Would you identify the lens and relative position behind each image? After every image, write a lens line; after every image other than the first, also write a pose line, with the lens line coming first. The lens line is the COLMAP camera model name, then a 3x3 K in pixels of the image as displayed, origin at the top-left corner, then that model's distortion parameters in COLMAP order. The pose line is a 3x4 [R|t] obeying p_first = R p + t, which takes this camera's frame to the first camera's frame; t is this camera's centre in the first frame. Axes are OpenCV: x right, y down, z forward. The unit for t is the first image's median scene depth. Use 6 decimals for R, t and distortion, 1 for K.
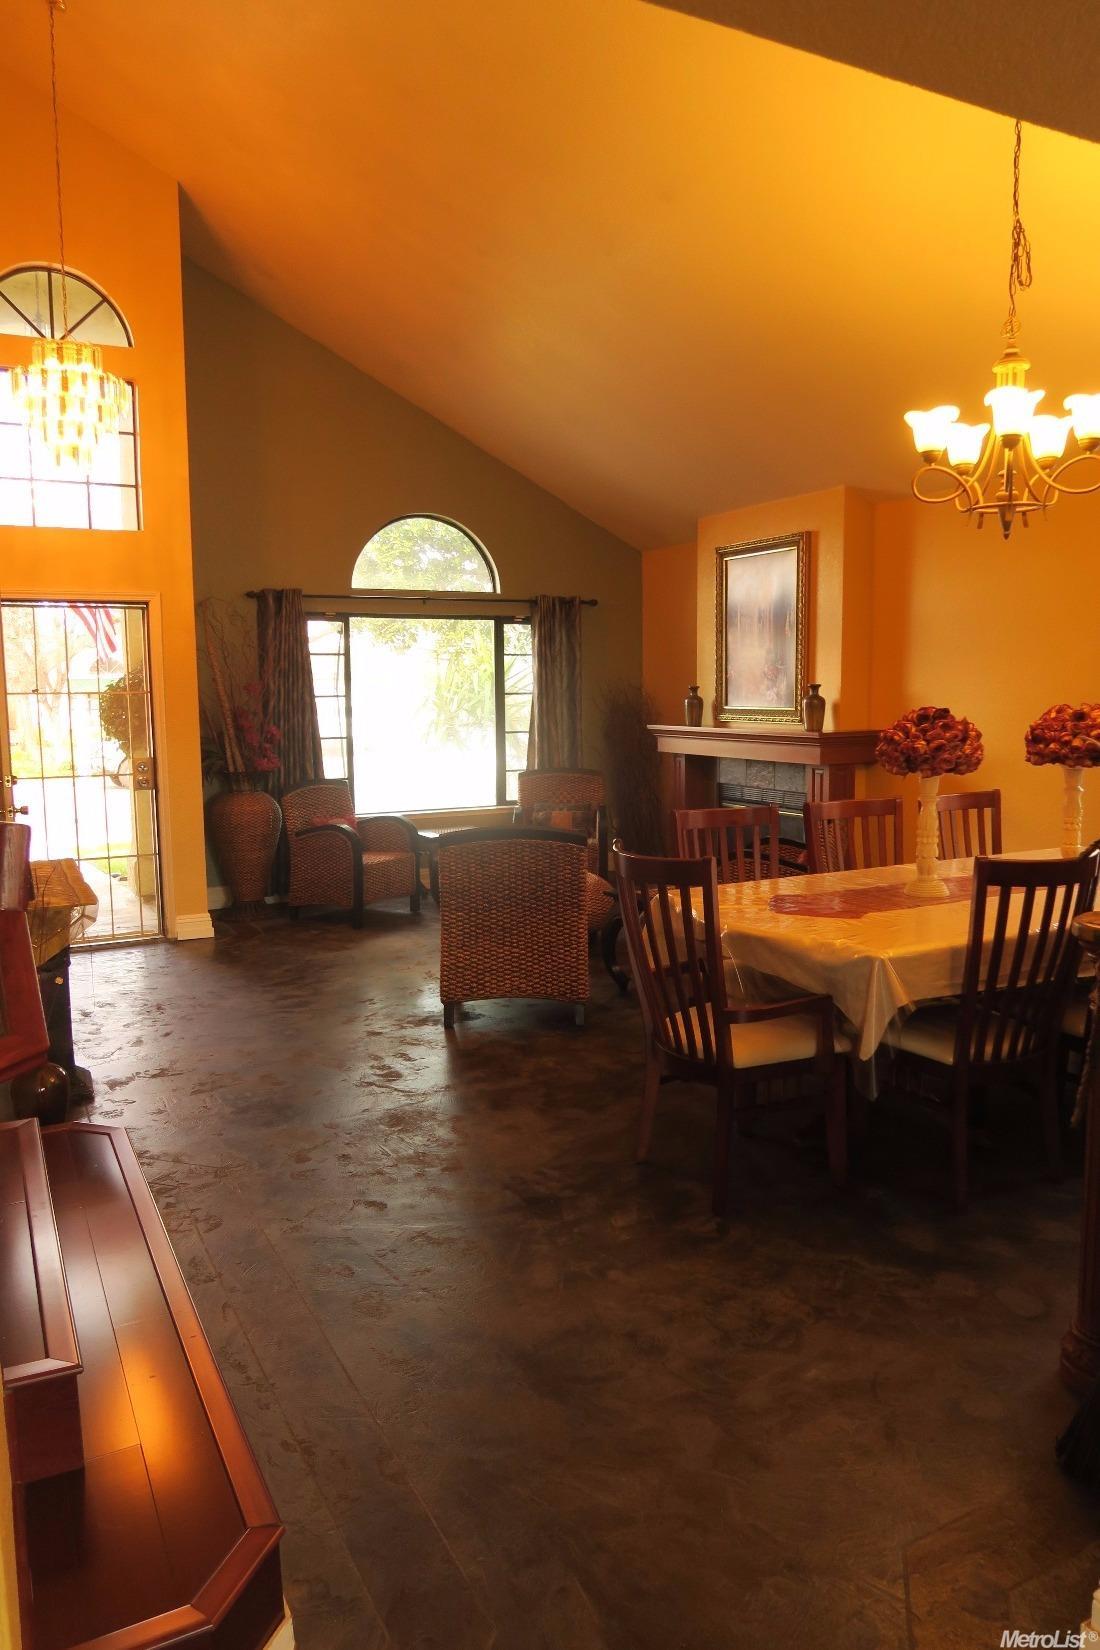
lens RADIAL K [[1124.8, 0, 547.8], [0, 1124.8, 820.7], [0, 0, 1]] dist [-0.022725, 0.001192]
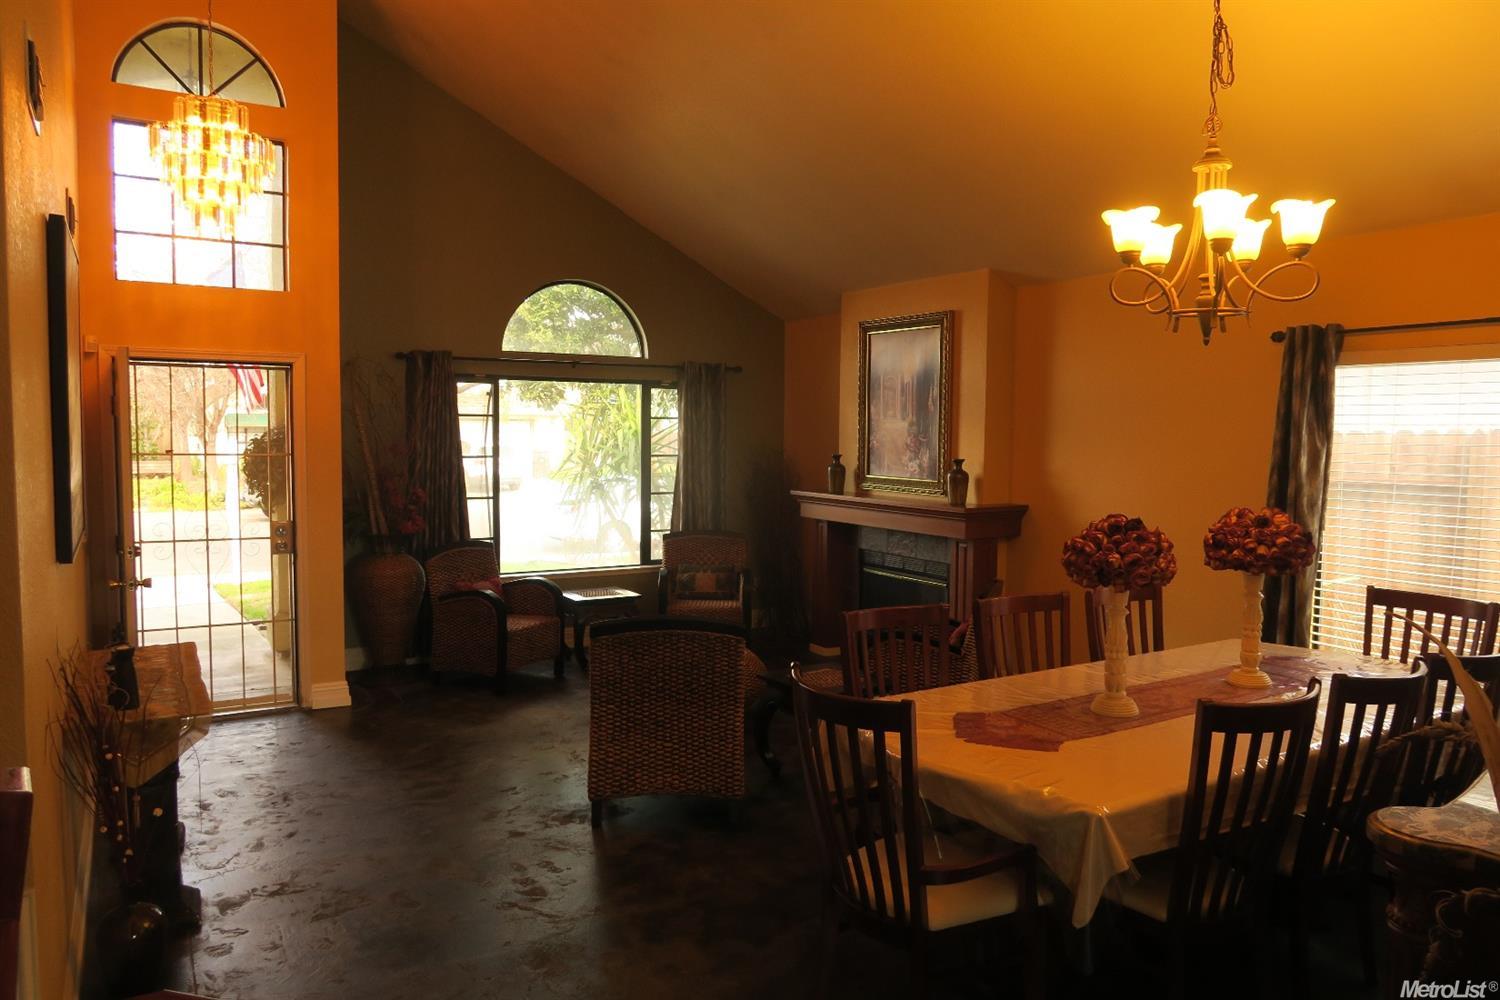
lens RADIAL K [[1022.6, 0, 750.2], [0, 1022.6, 501.0], [0, 0, 1]] dist [-0.022725, 0.001192]
pose [[0.997308, 0.016504, 0.071444, -0.020964], [-0.013095, 0.998765, -0.047934, -0.042841], [-0.072146, 0.046869, 0.996292, 0.102099]]
